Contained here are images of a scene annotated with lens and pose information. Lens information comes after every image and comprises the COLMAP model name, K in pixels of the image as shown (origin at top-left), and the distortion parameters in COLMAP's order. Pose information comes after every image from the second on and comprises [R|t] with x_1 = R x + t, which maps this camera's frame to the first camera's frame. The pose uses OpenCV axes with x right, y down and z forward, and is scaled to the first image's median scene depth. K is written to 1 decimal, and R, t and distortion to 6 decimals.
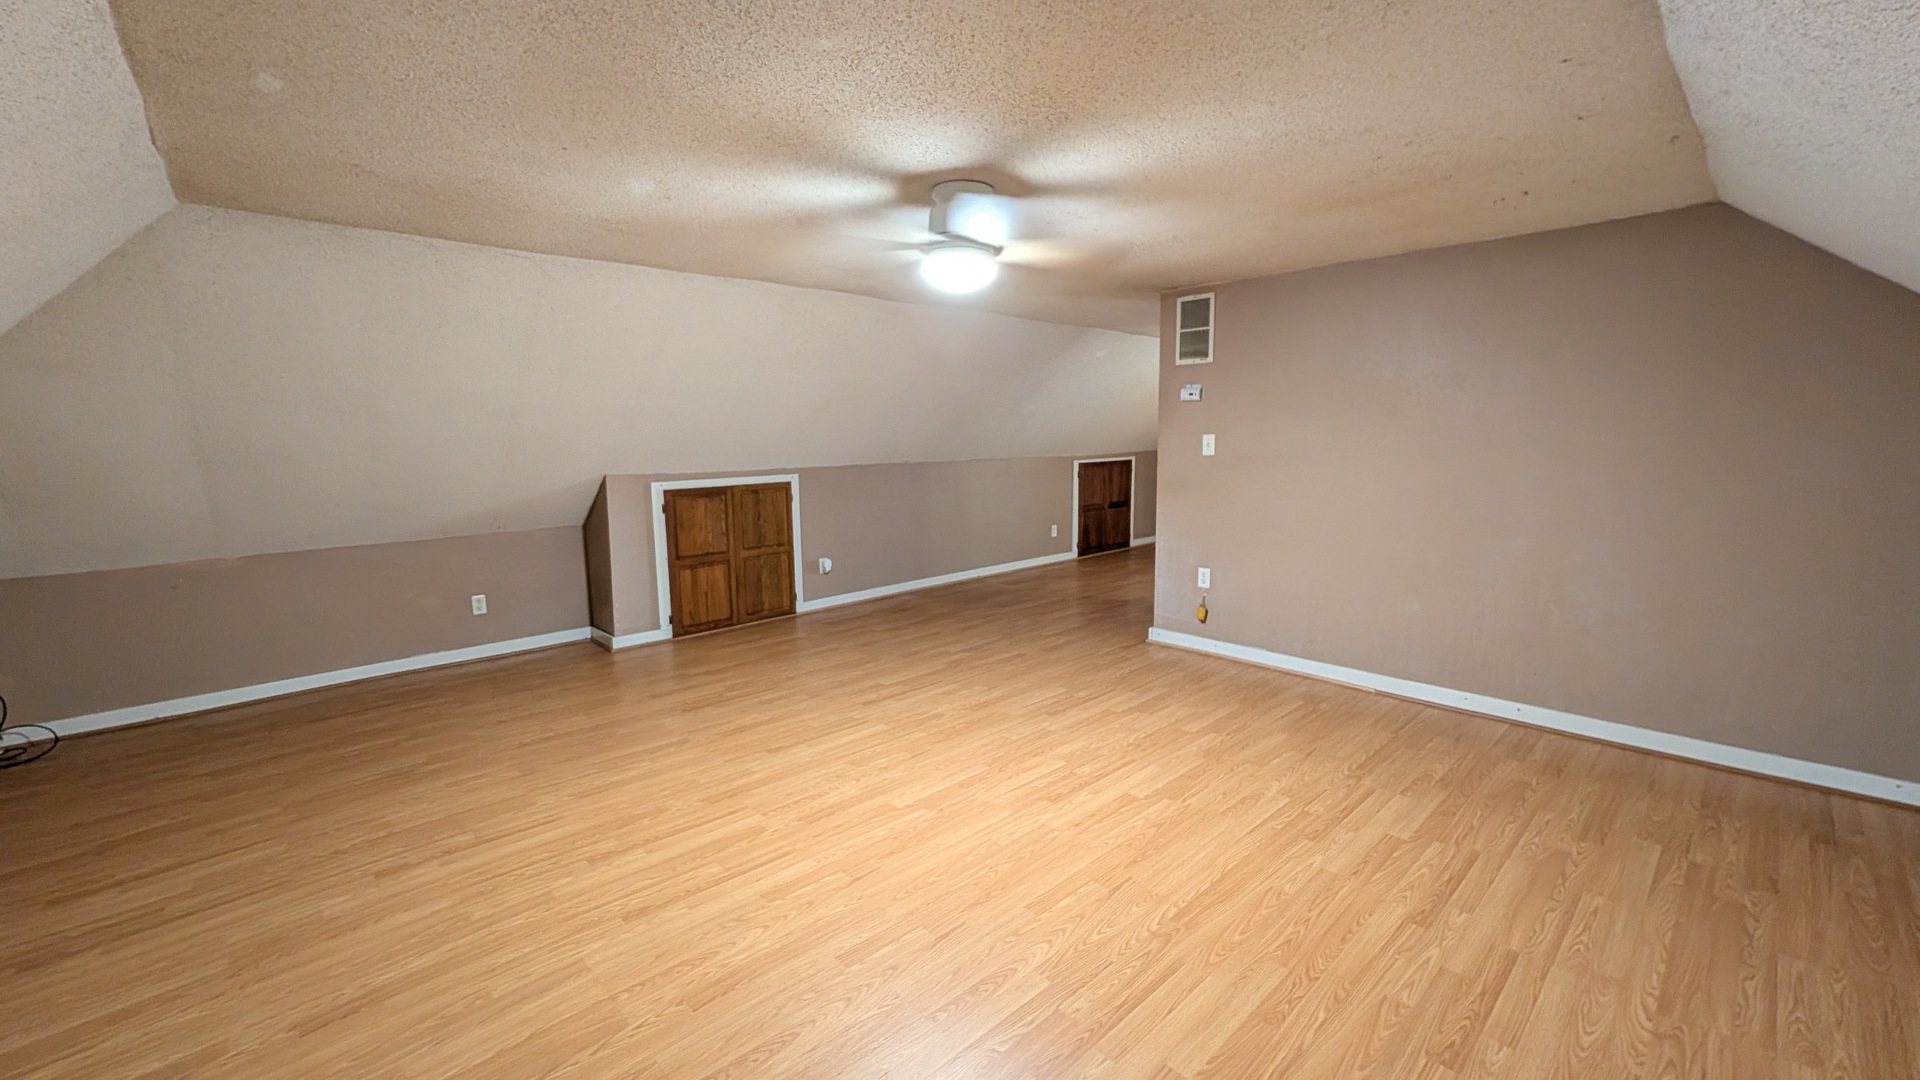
lens RADIAL K [[734.5, 0, 952.4], [0, 734.5, 541.1], [0, 0, 1]] dist [-0.002410, 0.001676]
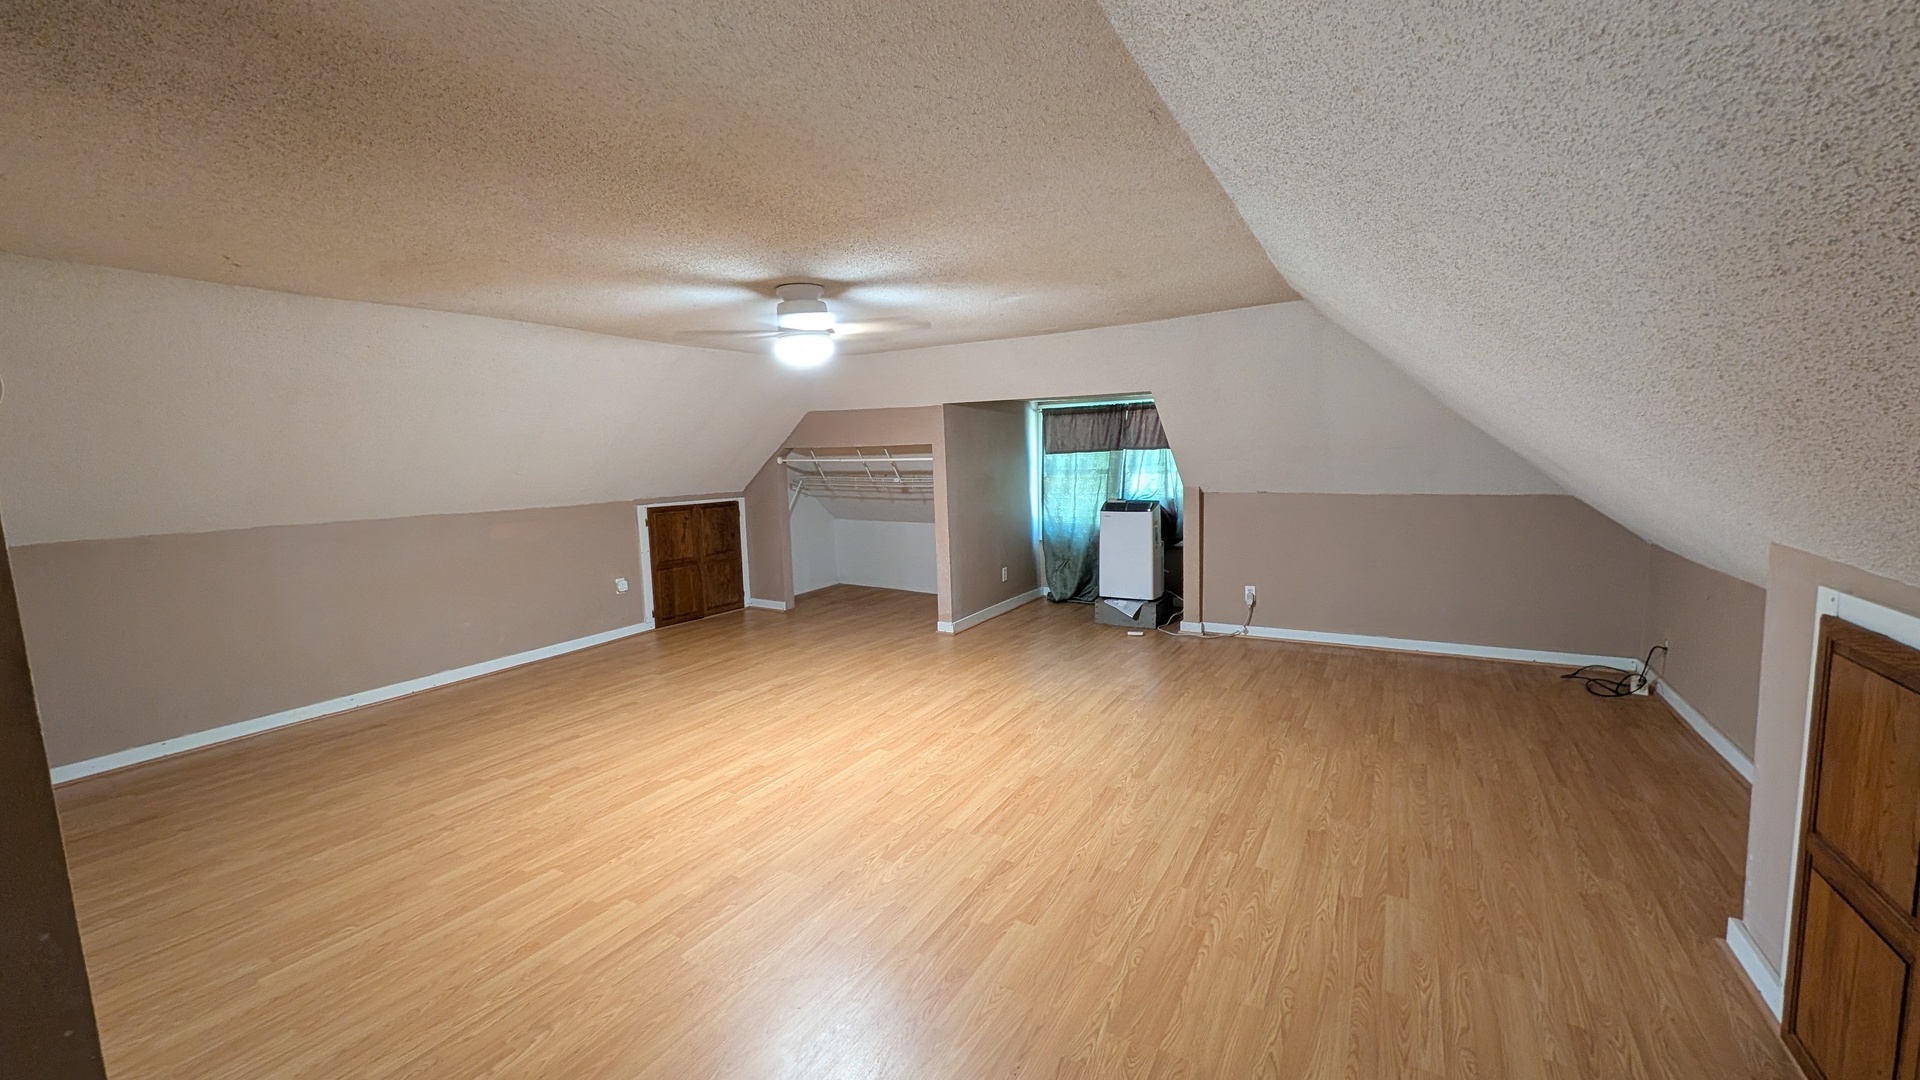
lens RADIAL K [[734.5, 0, 965.7], [0, 734.5, 533.3], [0, 0, 1]] dist [-0.002410, 0.001676]
pose [[-0.956236, 0.075863, -0.282589, 0.117583], [0.001426, 0.967000, 0.254771, -0.334568], [0.292592, 0.243218, -0.924789, 2.063552]]
